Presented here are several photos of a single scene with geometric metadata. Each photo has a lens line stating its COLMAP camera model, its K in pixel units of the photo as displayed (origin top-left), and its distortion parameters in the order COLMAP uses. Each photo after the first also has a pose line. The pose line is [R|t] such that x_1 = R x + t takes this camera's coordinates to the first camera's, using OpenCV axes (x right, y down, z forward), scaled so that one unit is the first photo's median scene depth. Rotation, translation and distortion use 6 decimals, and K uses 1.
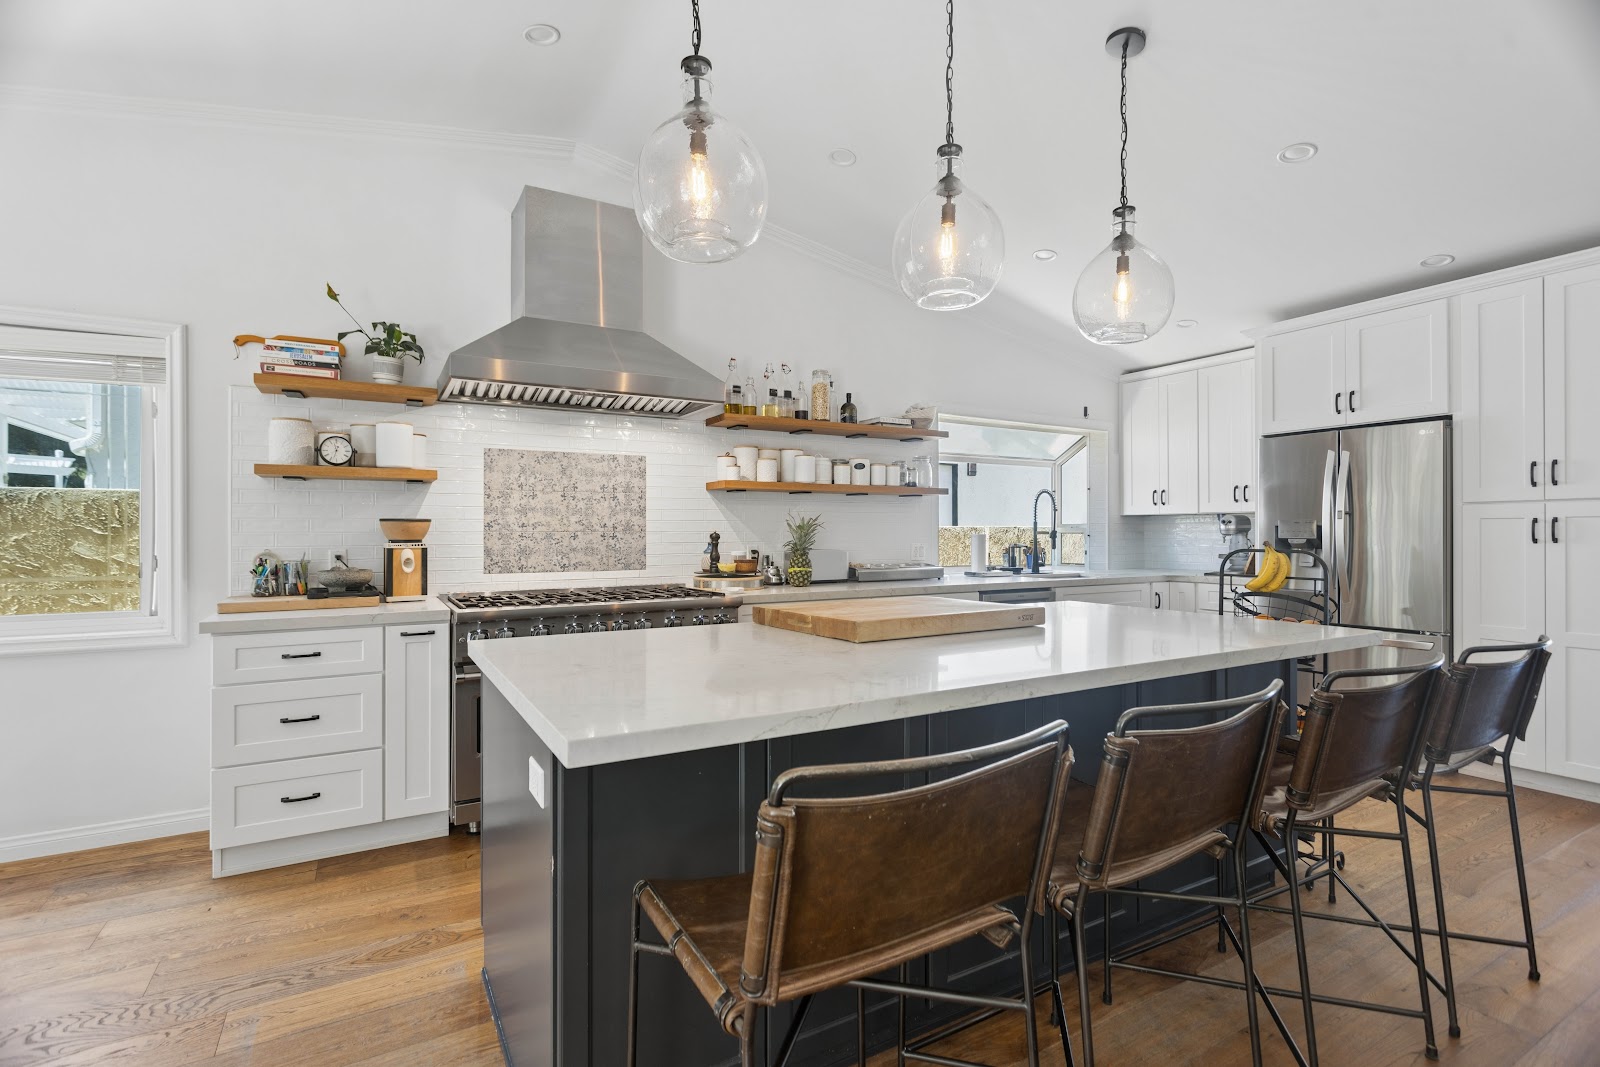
lens RADIAL K [[747.5, 0, 797.7], [0, 747.5, 530.1], [0, 0, 1]] dist [-0.002595, -0.000152]
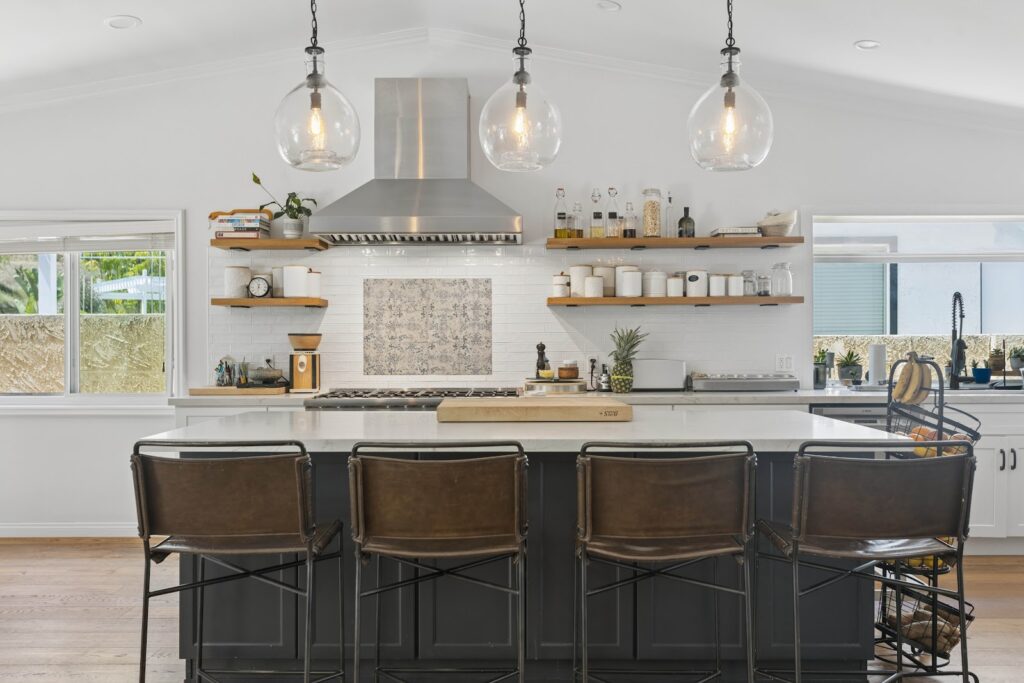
lens RADIAL K [[887.2, 0, 519.3], [0, 887.2, 346.6], [0, 0, 1]] dist [0.012231, 0.000488]
pose [[0.865889, 0.001032, -0.500235, 0.583795], [0.003242, 0.999965, 0.007675, -0.002309], [0.500225, -0.008268, 0.865856, -0.208203]]
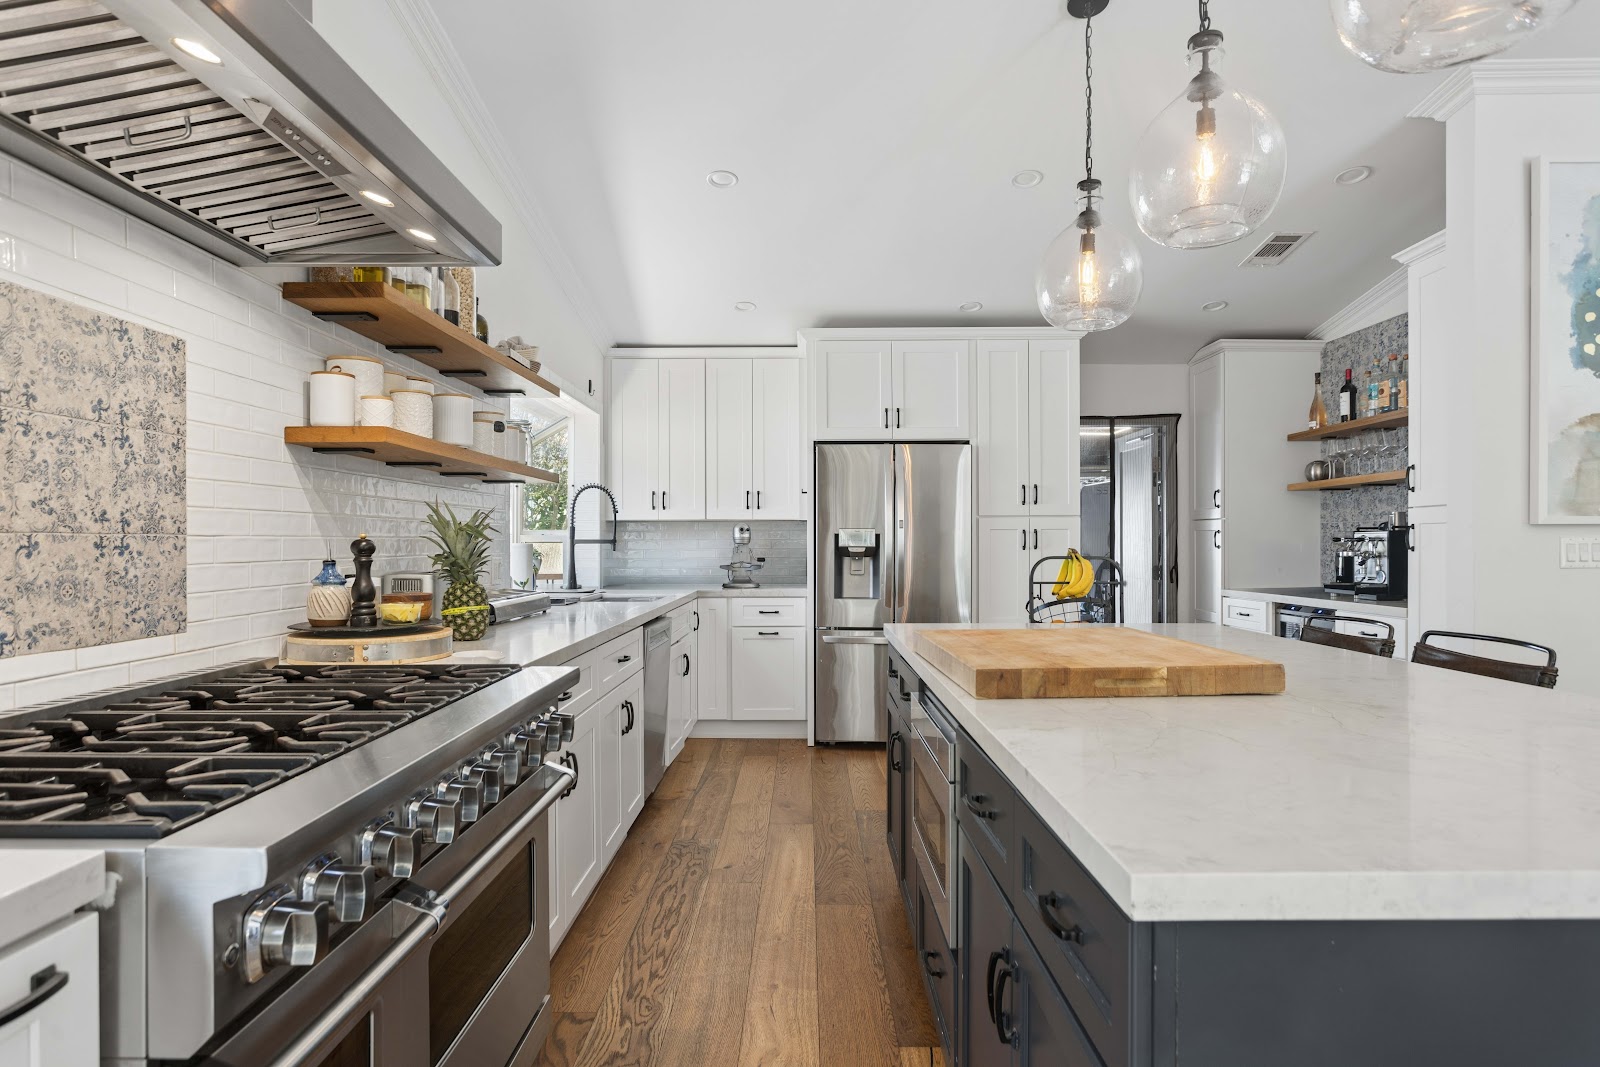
lens RADIAL K [[891.2, 0, 795.0], [0, 891.2, 544.1], [0, 0, 1]] dist [-0.004603, 0.004101]
pose [[0.511044, -0.000364, 0.859554, -0.479128], [-0.002765, 0.999994, 0.002068, 0.005596], [-0.859550, -0.003433, 0.511040, 0.534266]]
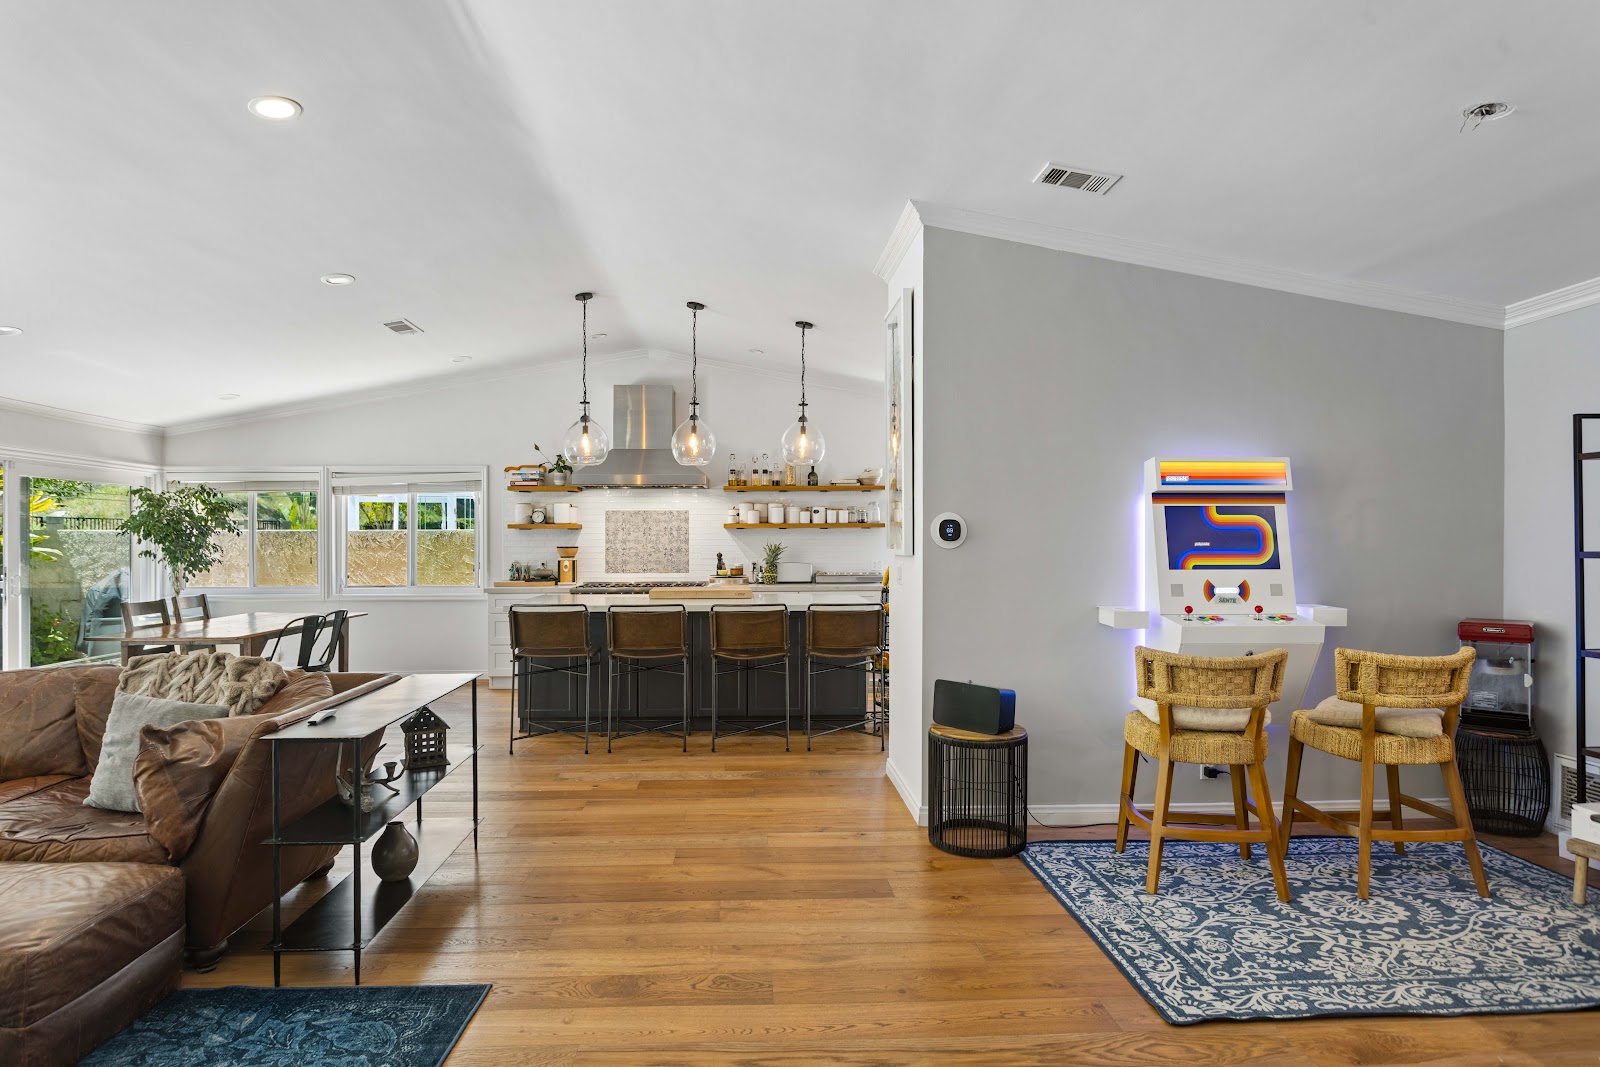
lens RADIAL K [[891.2, 0, 782.4], [0, 891.2, 524.8], [0, 0, 1]] dist [-0.004603, 0.004101]
pose [[0.884272, -0.008626, -0.466893, 1.104263], [0.003702, 0.999927, -0.011463, -0.041762], [0.466958, 0.008408, 0.884239, -0.887582]]
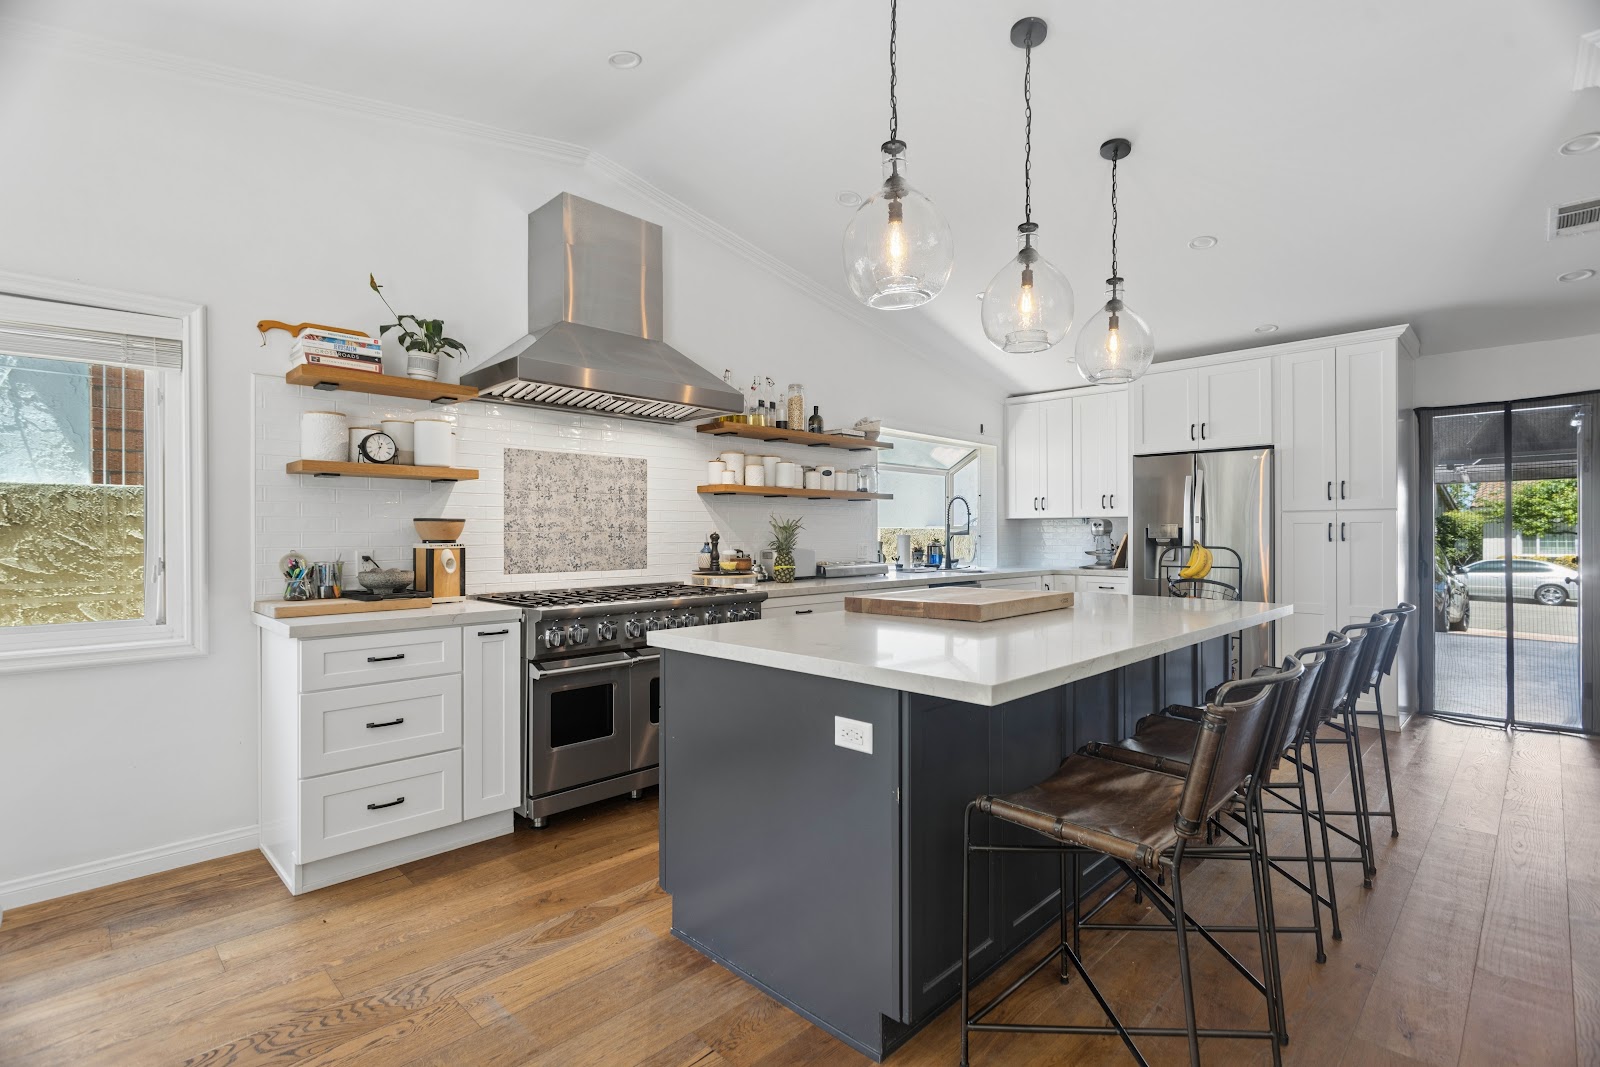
lens RADIAL K [[747.5, 0, 800.7], [0, 747.5, 532.1], [0, 0, 1]] dist [-0.002595, -0.000152]
pose [[0.964947, 0.001501, 0.262441, -0.293638], [-0.001887, 0.999997, 0.001219, 0.000368], [-0.262438, -0.001672, 0.964947, -0.063744]]
